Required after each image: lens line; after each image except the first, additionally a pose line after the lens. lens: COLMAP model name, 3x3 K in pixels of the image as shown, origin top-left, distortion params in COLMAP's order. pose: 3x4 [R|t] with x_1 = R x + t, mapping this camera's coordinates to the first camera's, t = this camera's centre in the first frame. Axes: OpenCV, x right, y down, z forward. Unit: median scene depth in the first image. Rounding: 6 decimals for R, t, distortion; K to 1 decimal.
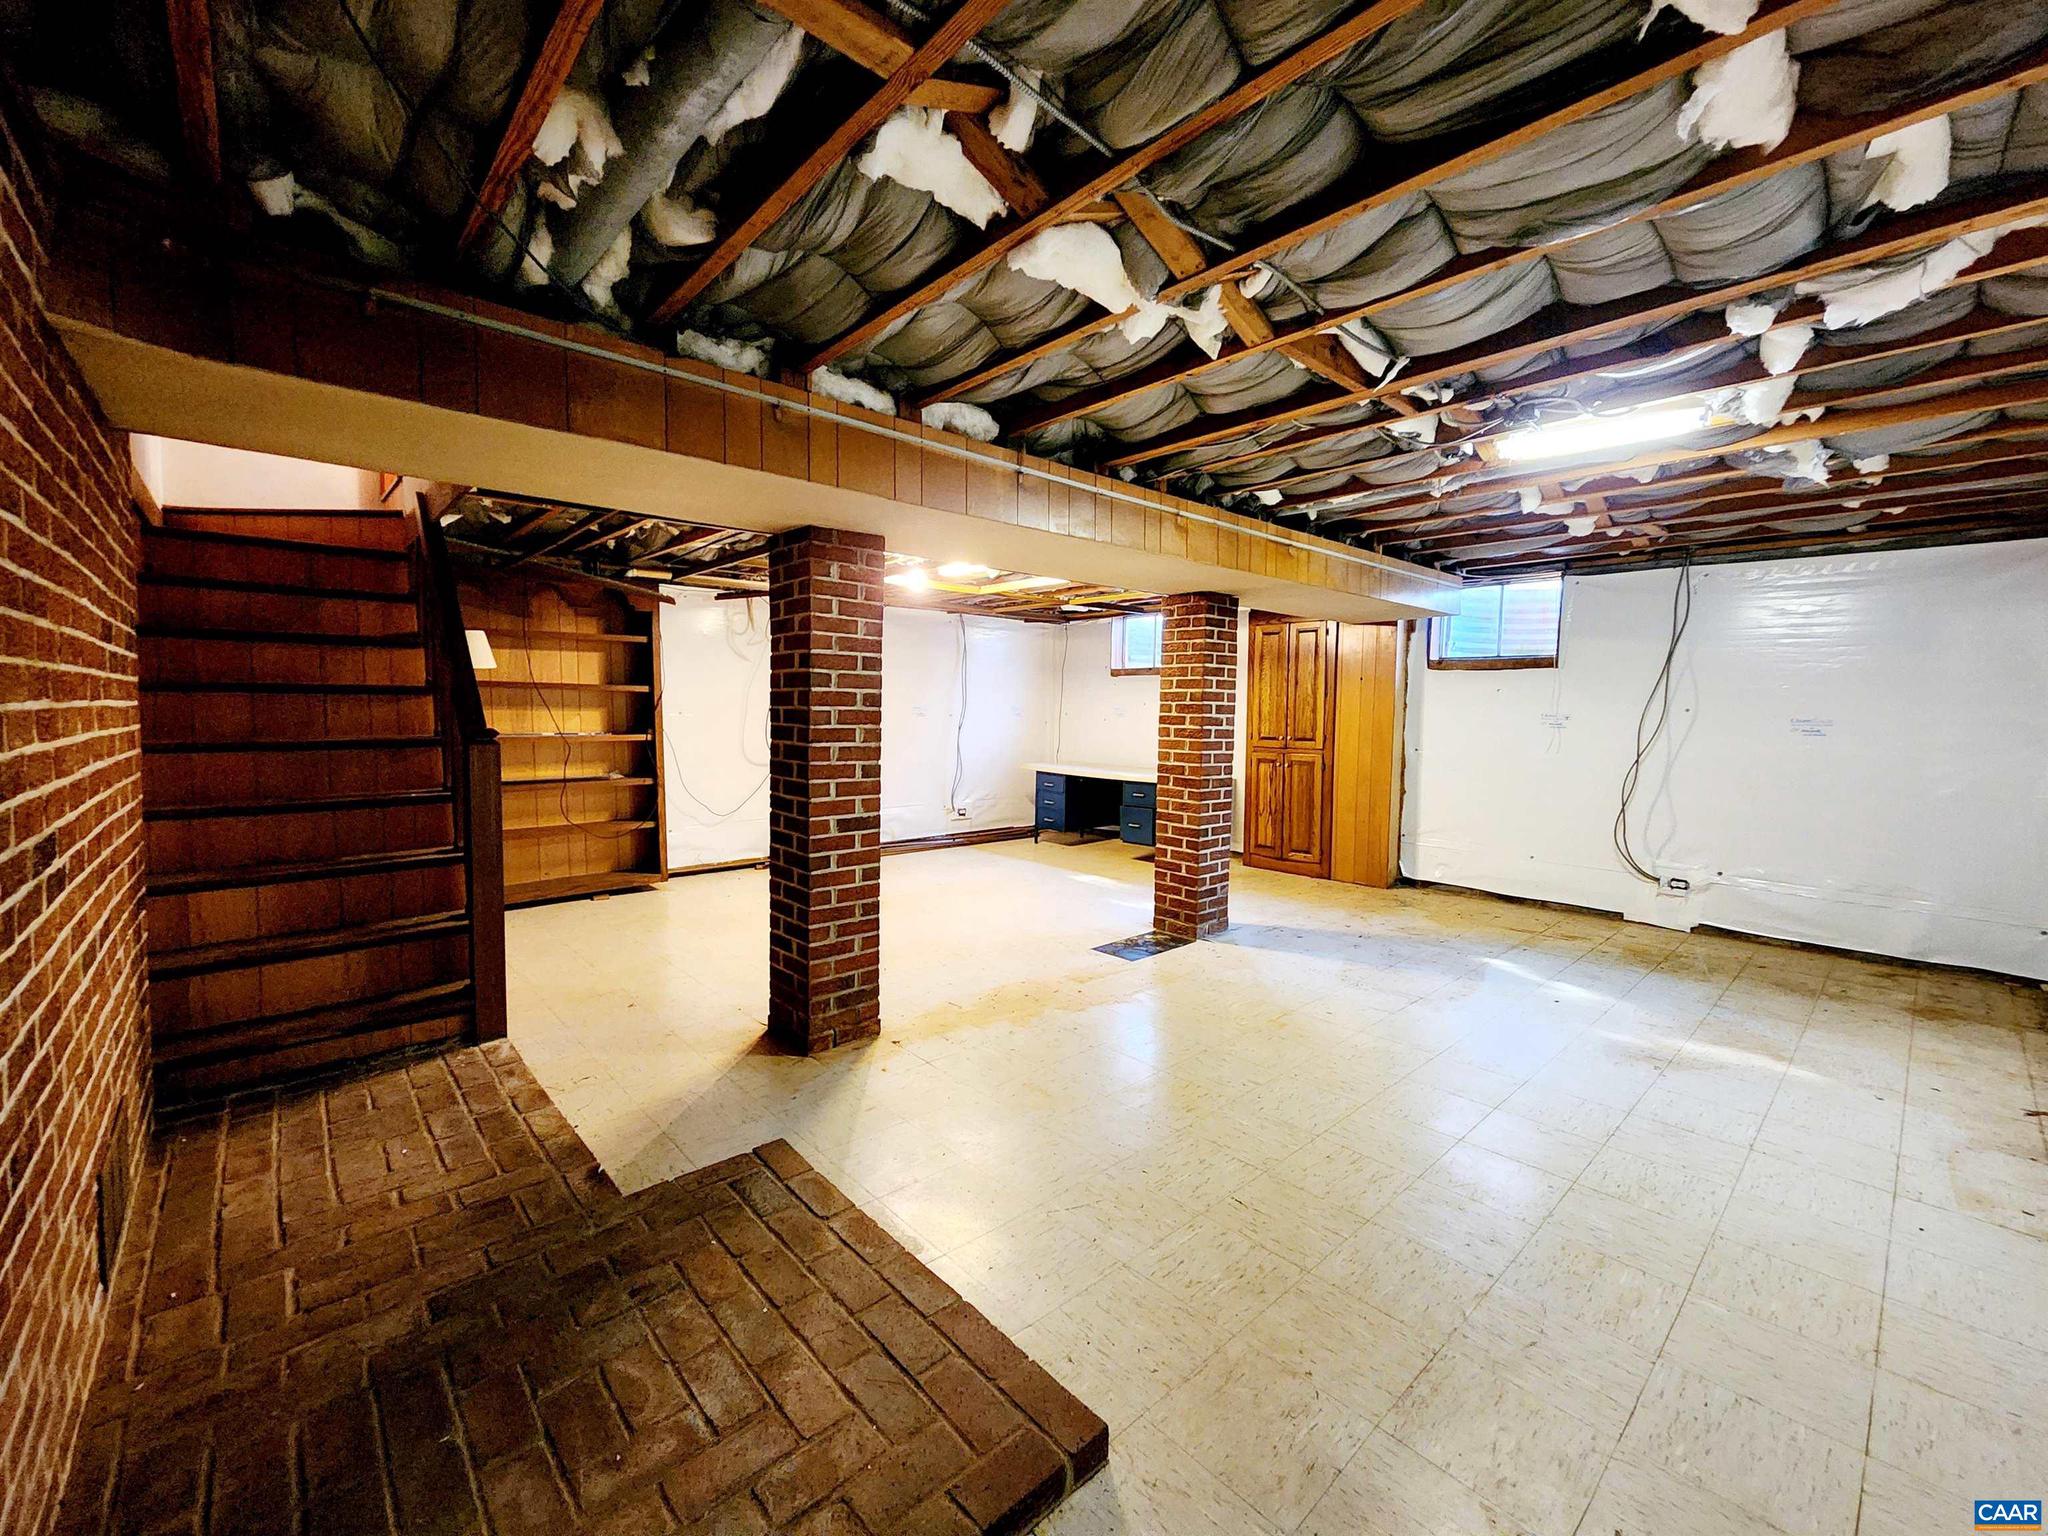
lens RADIAL K [[837.2, 0, 1020.3], [0, 837.2, 755.2], [0, 0, 1]] dist [0.001091, -0.000130]
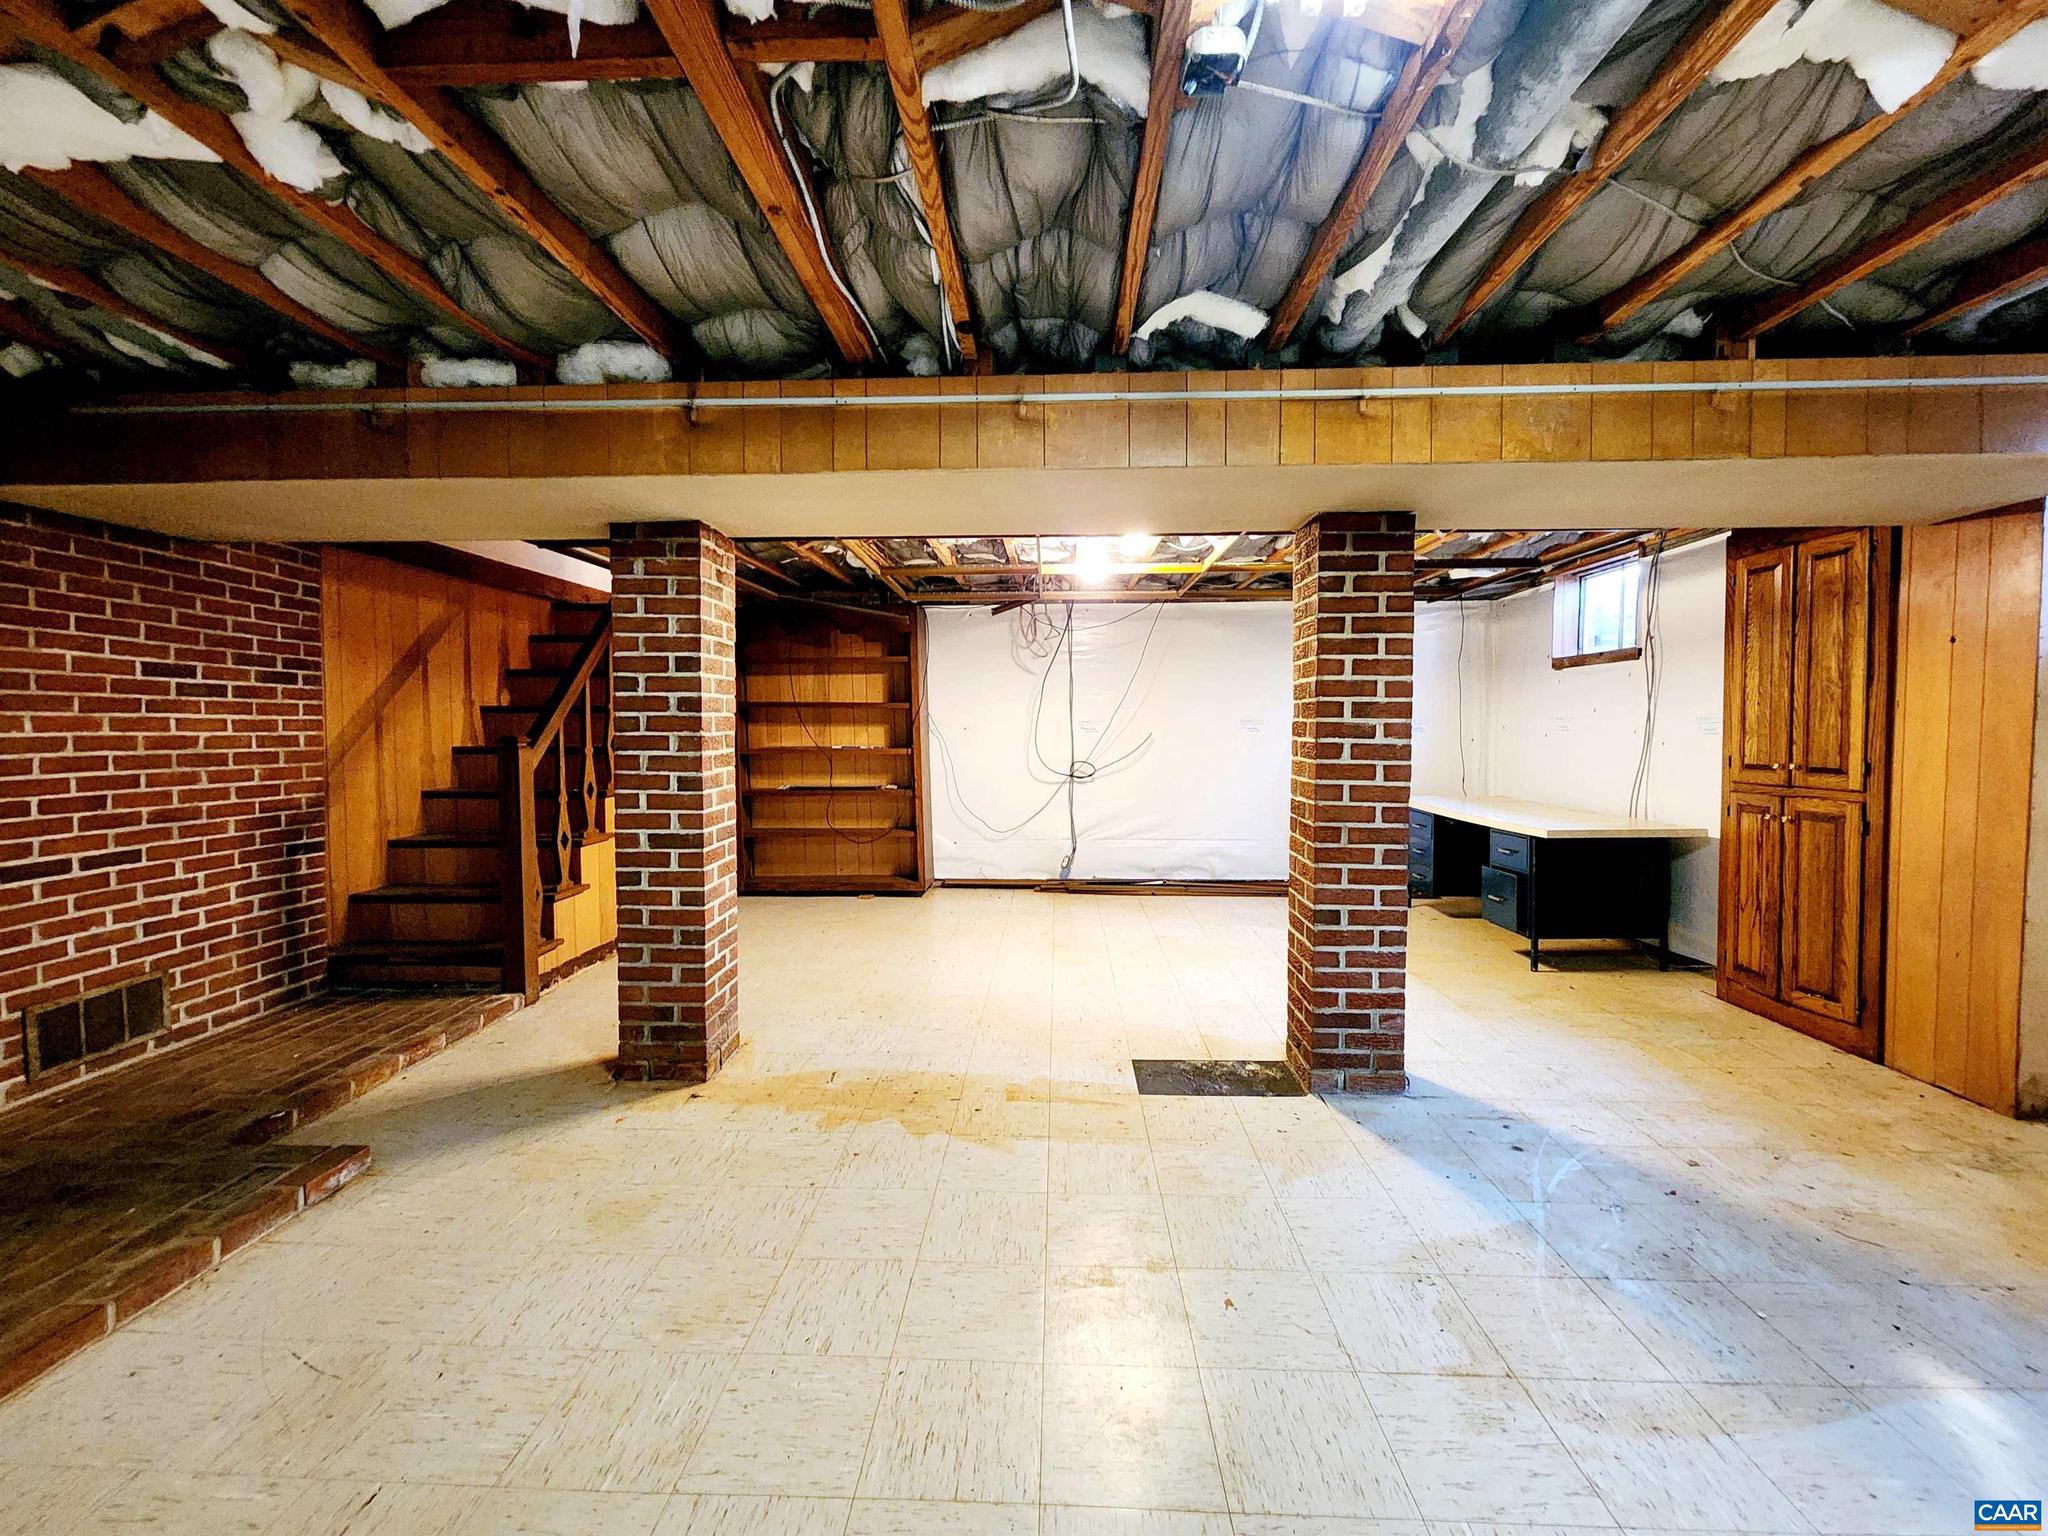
lens RADIAL K [[837.2, 0, 1020.3], [0, 837.2, 755.2], [0, 0, 1]] dist [0.001091, -0.000130]
pose [[0.709791, 0.012542, -0.704301, 0.484546], [-0.032332, 0.999368, -0.014787, -0.006638], [0.703670, 0.033267, 0.709748, 0.419823]]
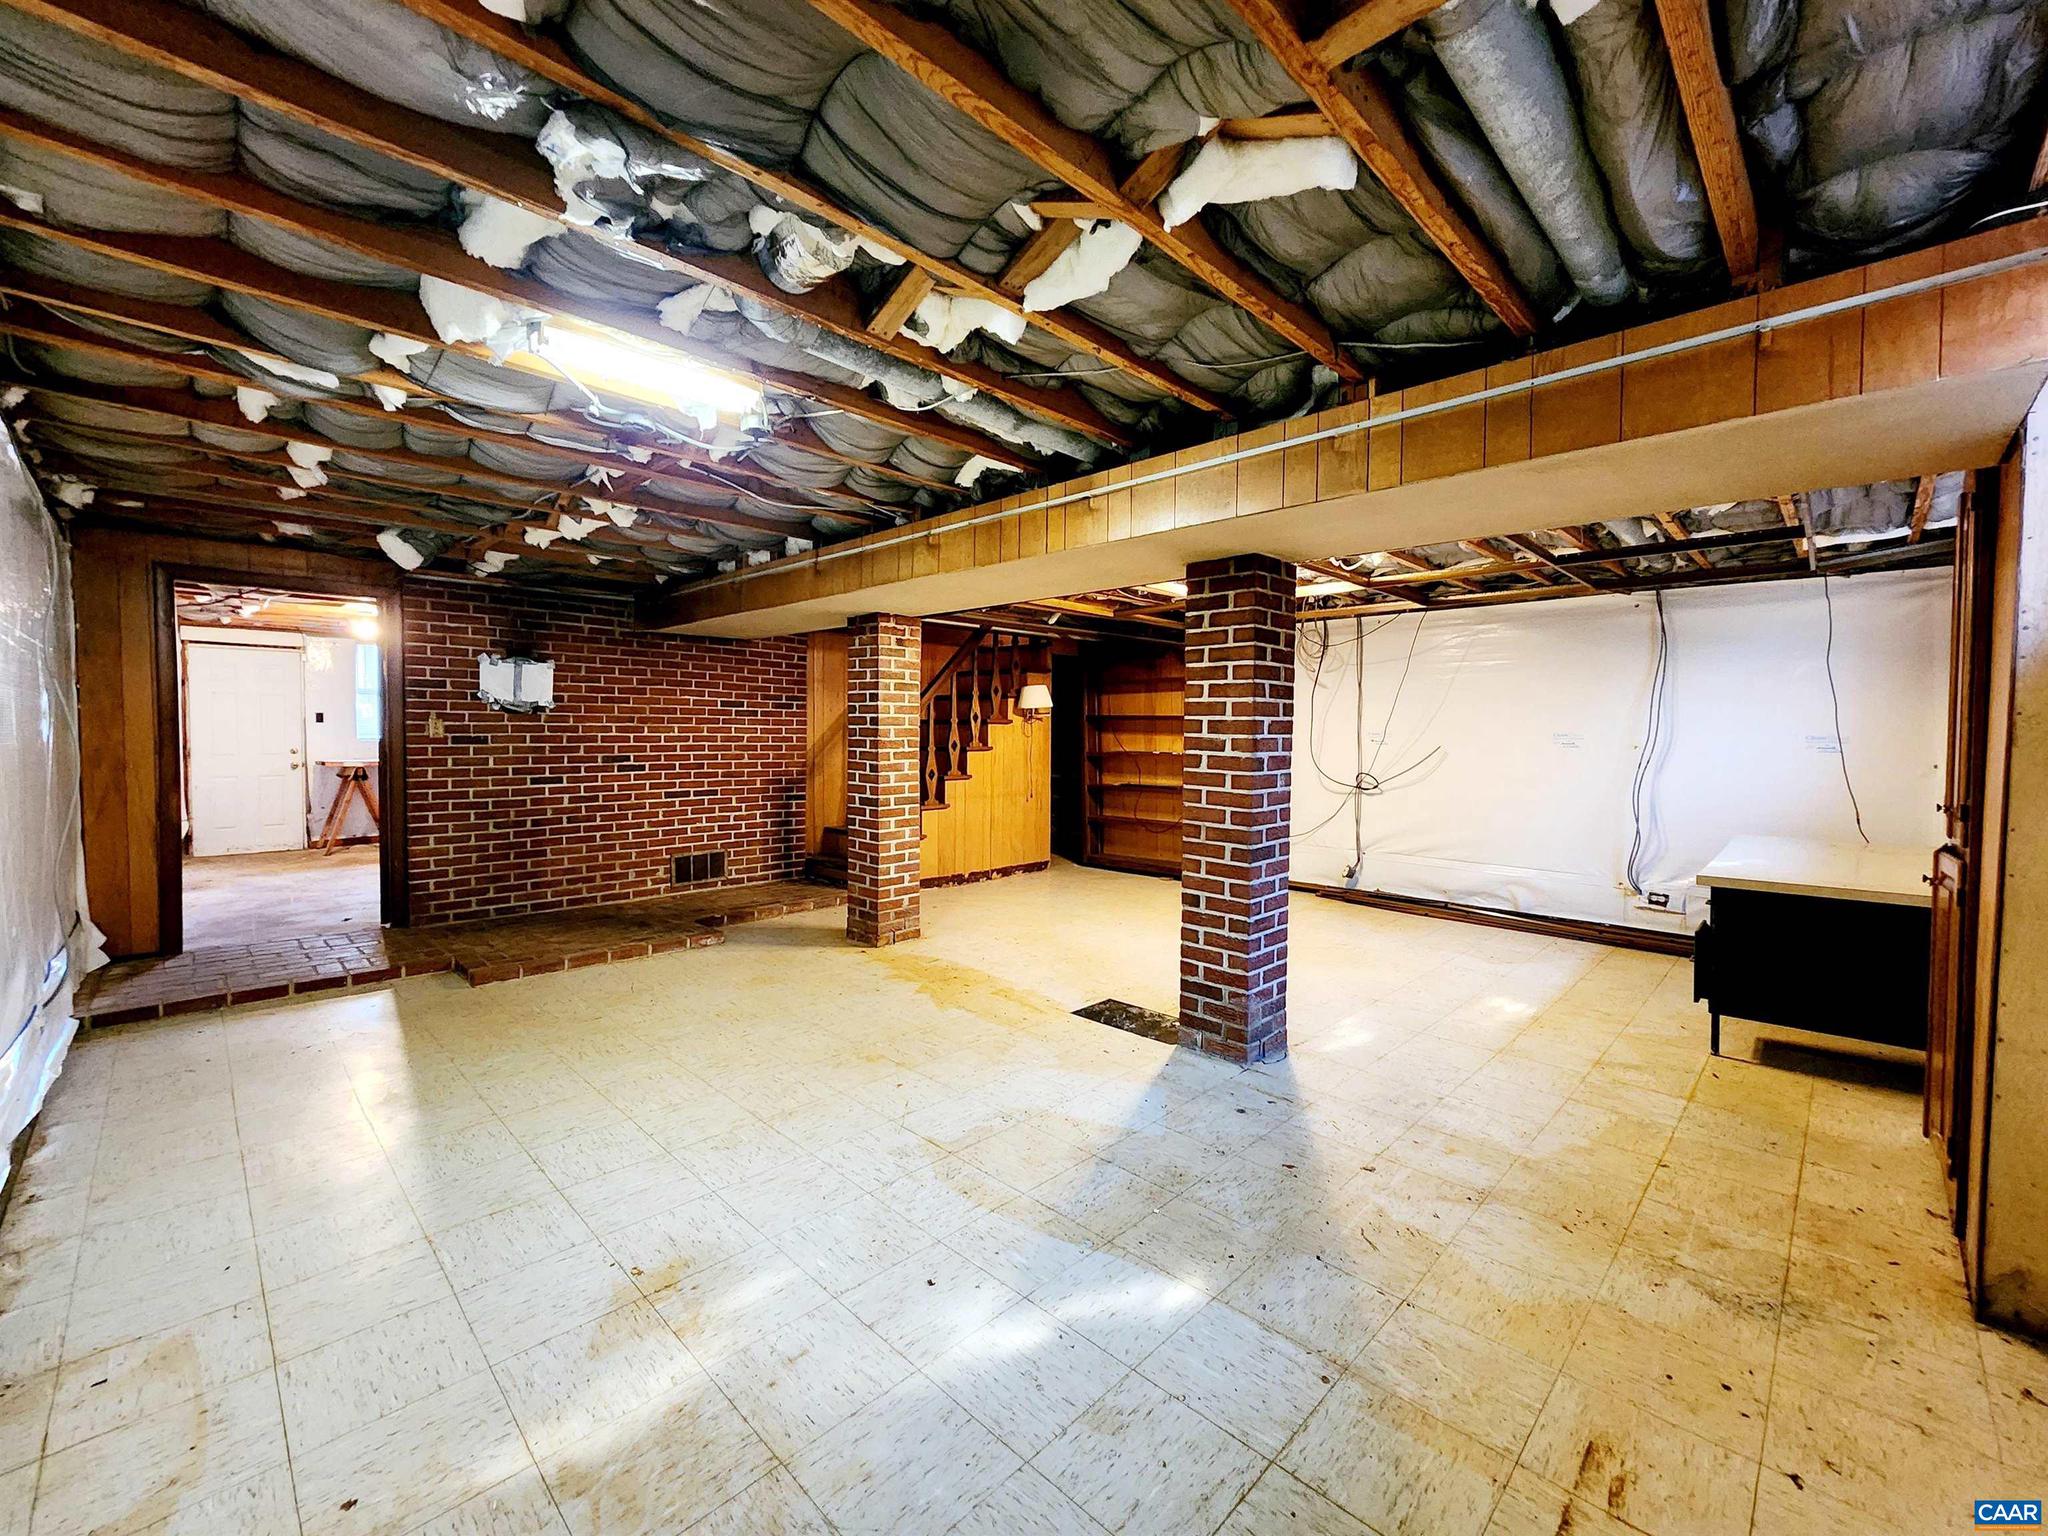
lens RADIAL K [[837.2, 0, 1020.3], [0, 837.2, 755.2], [0, 0, 1]] dist [0.001091, -0.000130]
pose [[0.053106, 0.018497, -0.998418, 0.924777], [-0.068778, 0.997522, 0.014822, -0.030821], [0.996217, 0.067882, 0.054247, 0.810680]]
